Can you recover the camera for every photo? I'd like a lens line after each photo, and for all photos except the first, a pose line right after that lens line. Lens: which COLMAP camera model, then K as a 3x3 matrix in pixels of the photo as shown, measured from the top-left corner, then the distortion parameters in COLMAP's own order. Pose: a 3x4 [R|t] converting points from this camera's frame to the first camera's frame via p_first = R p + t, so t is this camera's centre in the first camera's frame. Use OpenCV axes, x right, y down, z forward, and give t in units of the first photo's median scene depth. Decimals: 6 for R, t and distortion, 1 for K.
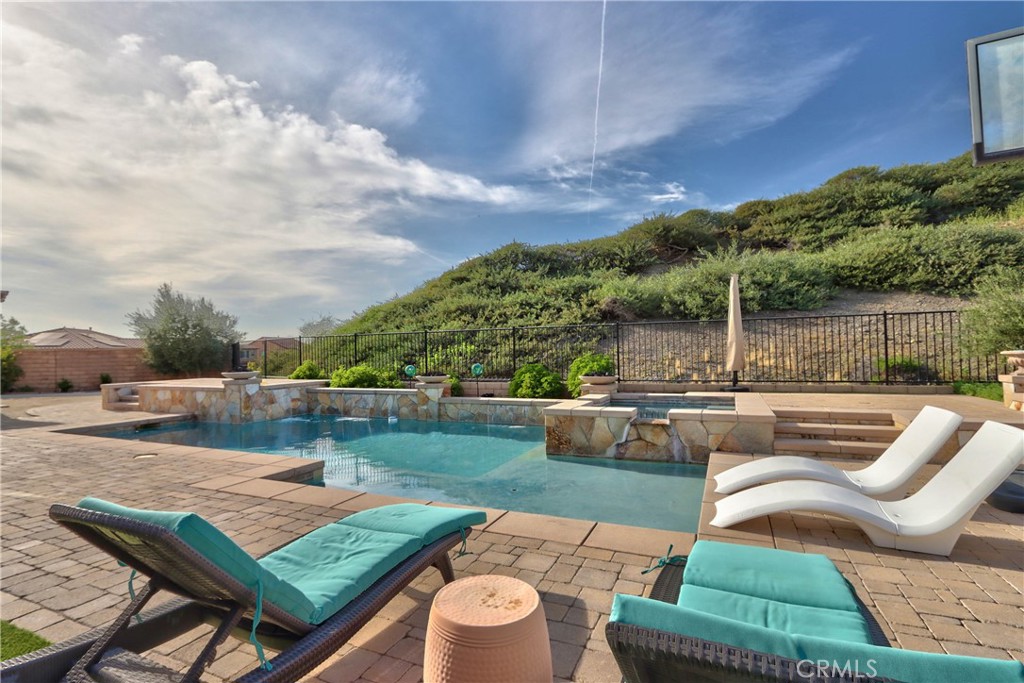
lens RADIAL K [[495.9, 0, 503.8], [0, 495.9, 343.9], [0, 0, 1]] dist [-0.018721, 0.002279]
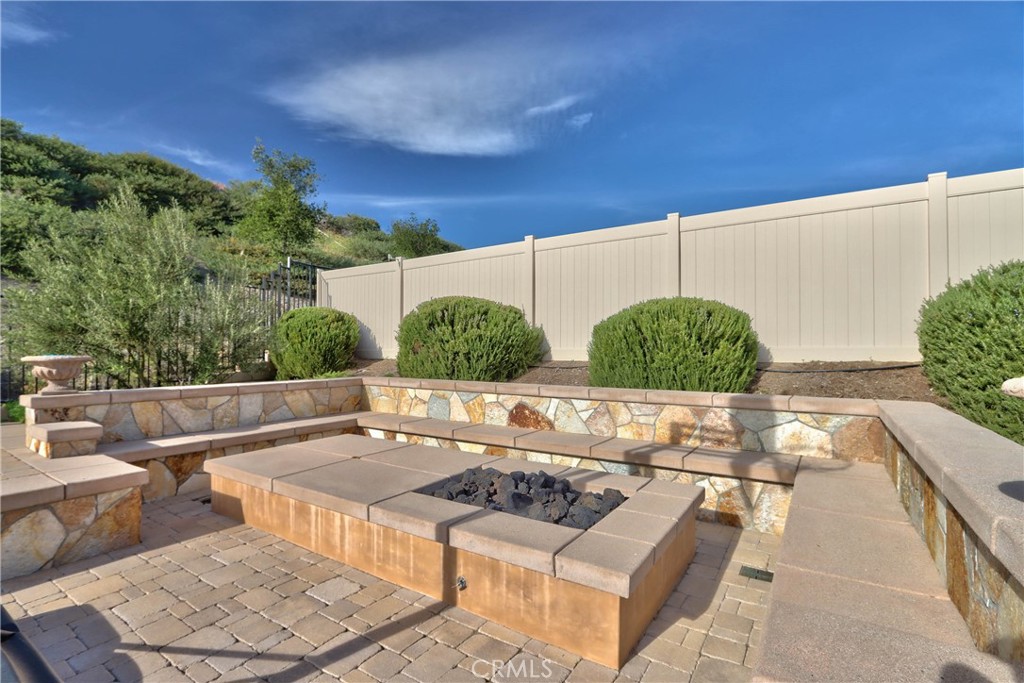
lens RADIAL K [[480.5, 0, 503.4], [0, 480.5, 347.6], [0, 0, 1]] dist [-0.017748, 0.000859]
pose [[0.167040, 0.023752, 0.985664, 0.186549], [-0.021278, 0.999564, -0.020481, 0.001233], [-0.985721, -0.017552, 0.167472, 0.108187]]
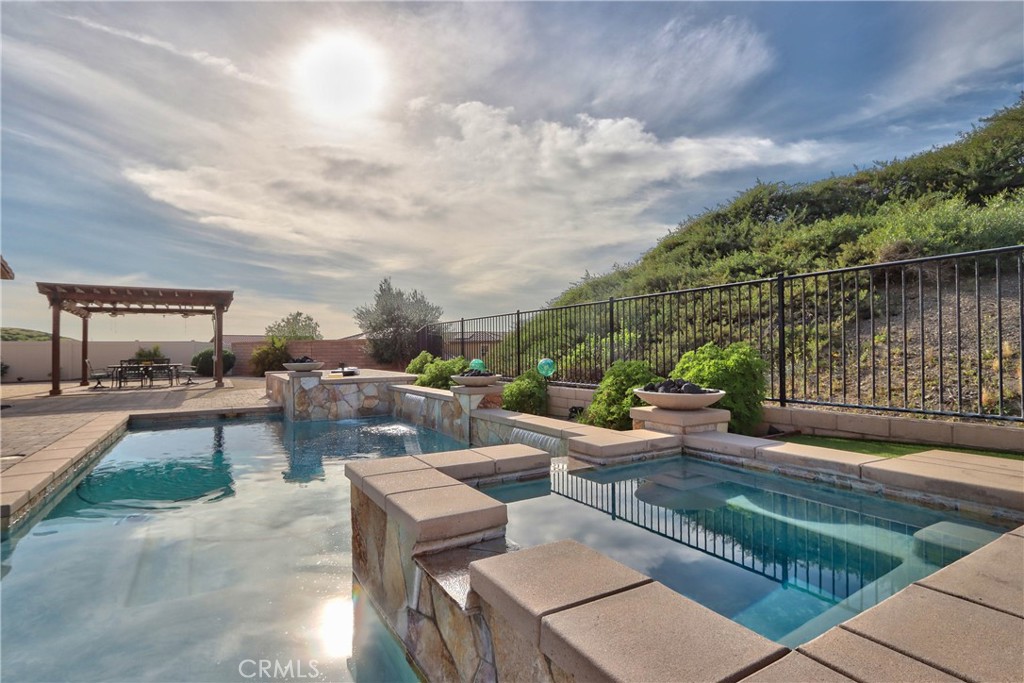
lens RADIAL K [[506.3, 0, 502.4], [0, 506.3, 347.0], [0, 0, 1]] dist [-0.014909, 0.000824]
pose [[0.814826, 0.004995, -0.579685, 0.177424], [0.006328, 0.999827, 0.017509, 0.008624], [0.579672, -0.017935, 0.814653, 0.287434]]
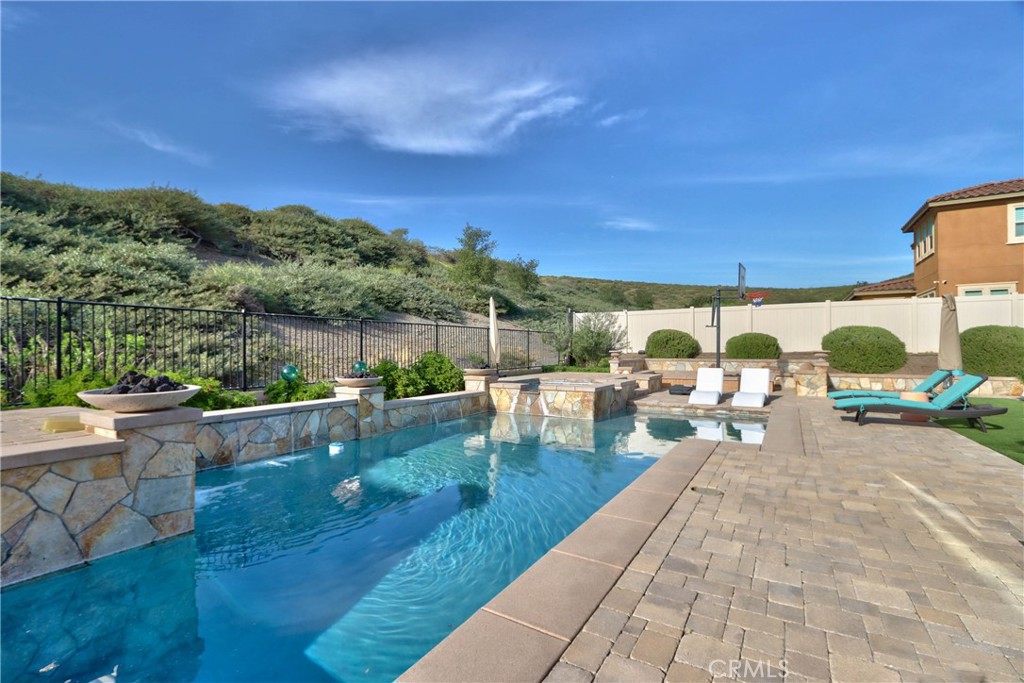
lens RADIAL K [[480.5, 0, 503.4], [0, 480.5, 347.6], [0, 0, 1]] dist [-0.017748, 0.000859]
pose [[0.122172, 0.018700, 0.992333, -0.518186], [-0.017738, 0.999704, -0.016655, 0.017297], [-0.992350, -0.015567, 0.122468, 0.434601]]
